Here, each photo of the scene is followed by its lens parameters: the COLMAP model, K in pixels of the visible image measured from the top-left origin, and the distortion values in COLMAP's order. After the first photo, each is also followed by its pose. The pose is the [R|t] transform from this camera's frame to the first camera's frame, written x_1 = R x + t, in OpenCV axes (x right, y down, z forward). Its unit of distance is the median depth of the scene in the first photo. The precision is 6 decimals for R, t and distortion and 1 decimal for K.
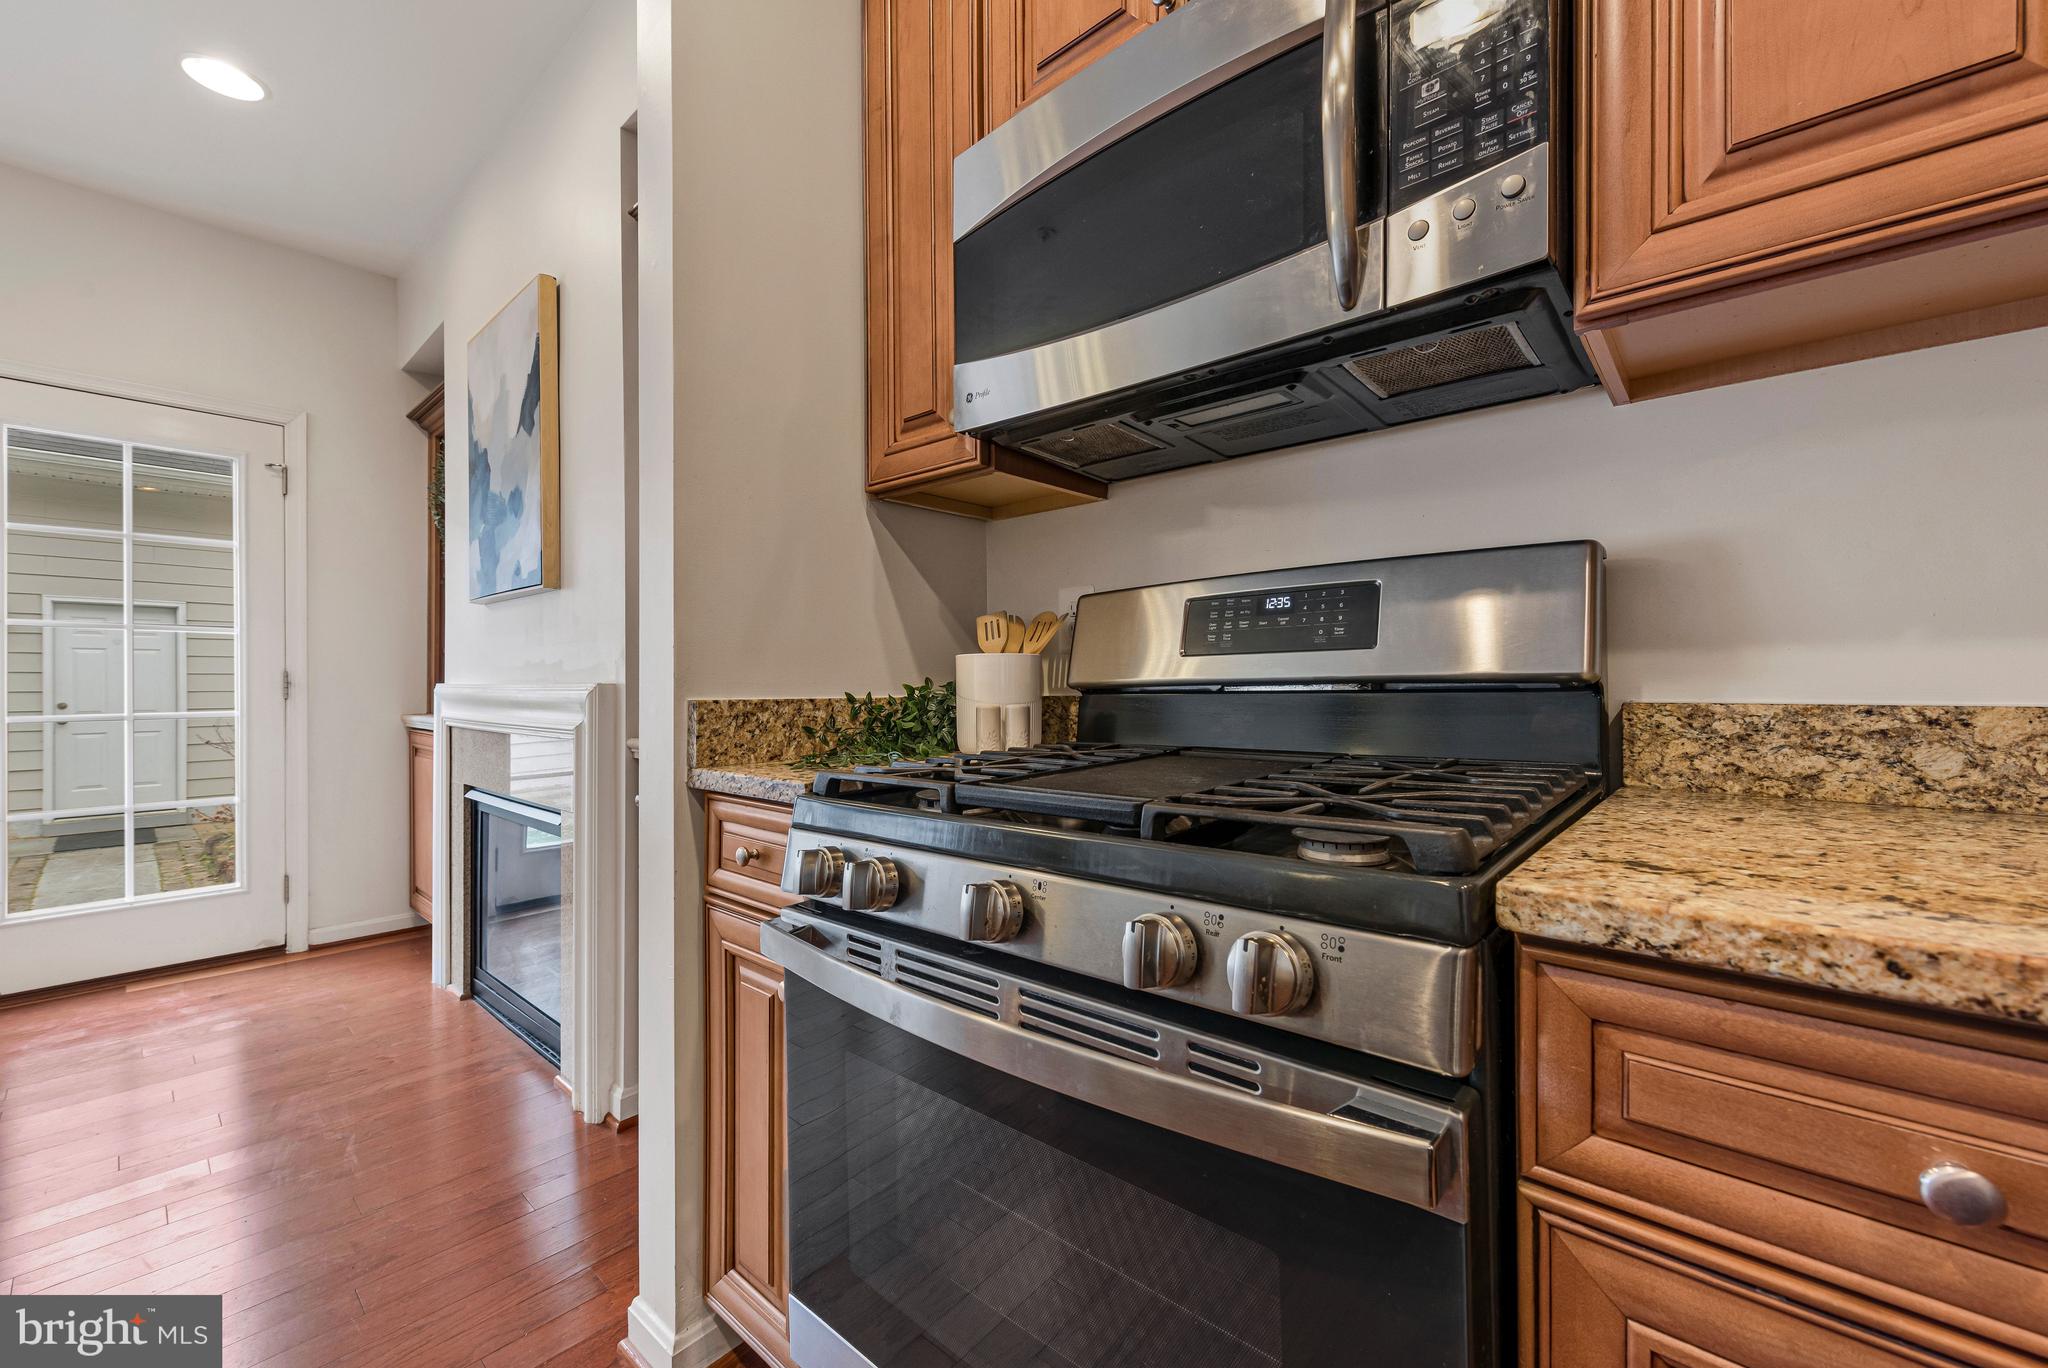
lens RADIAL K [[814.5, 0, 1021.2], [0, 814.5, 684.5], [0, 0, 1]] dist [0.005239, -0.002238]
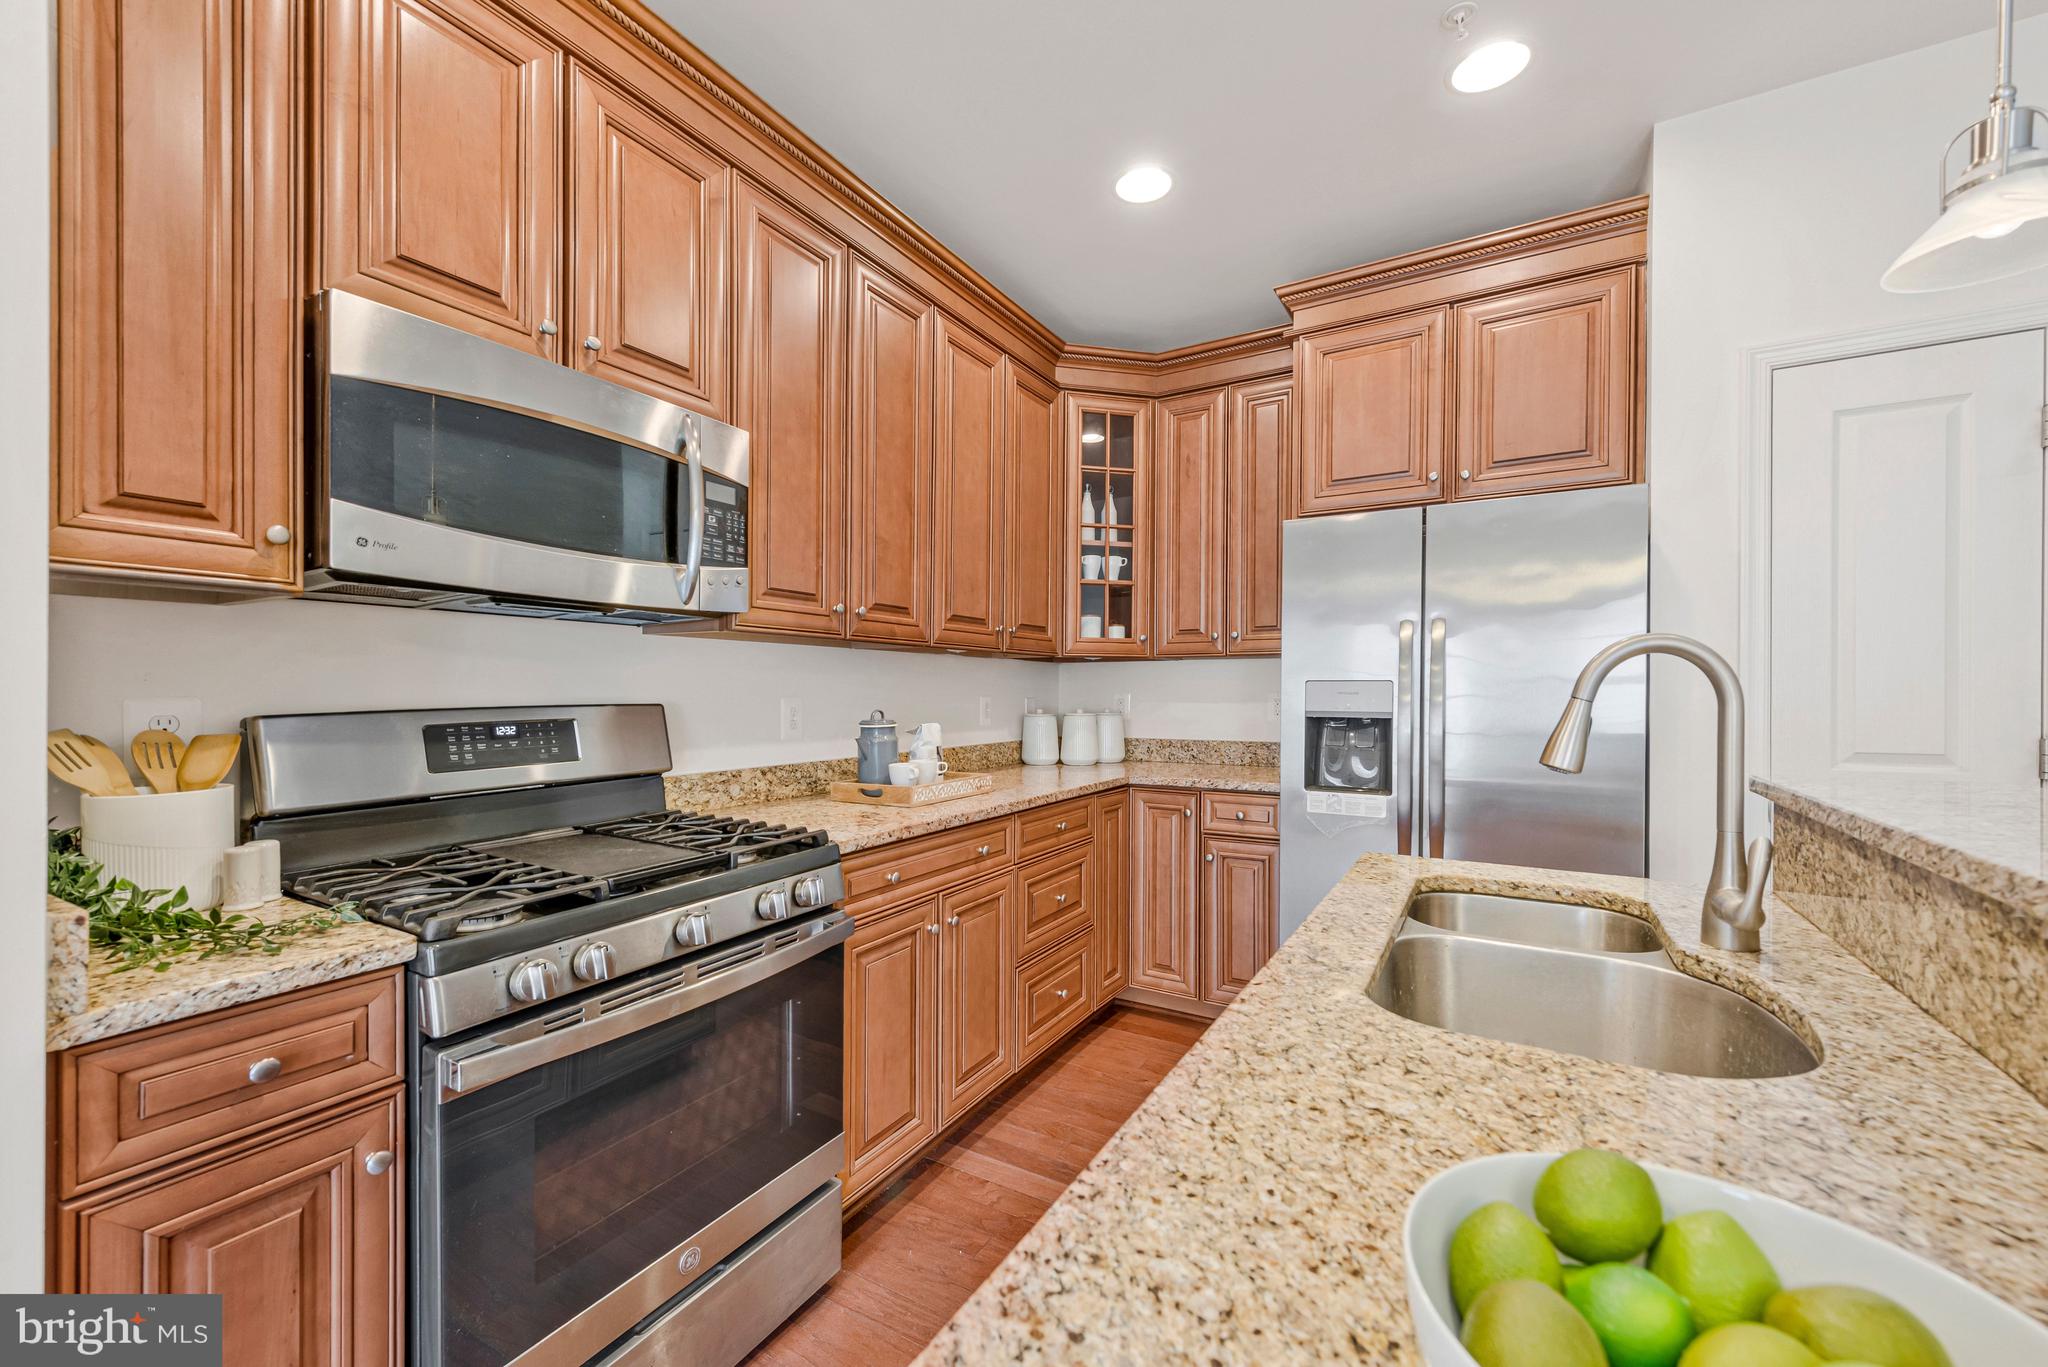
lens RADIAL K [[814.5, 0, 1020.6], [0, 814.5, 693.8], [0, 0, 1]] dist [0.005239, -0.002238]
pose [[-0.197219, -0.000971, 0.980359, -1.127770], [0.004756, 0.999987, 0.001947, -0.146301], [-0.980348, 0.005046, -0.197212, 0.361973]]
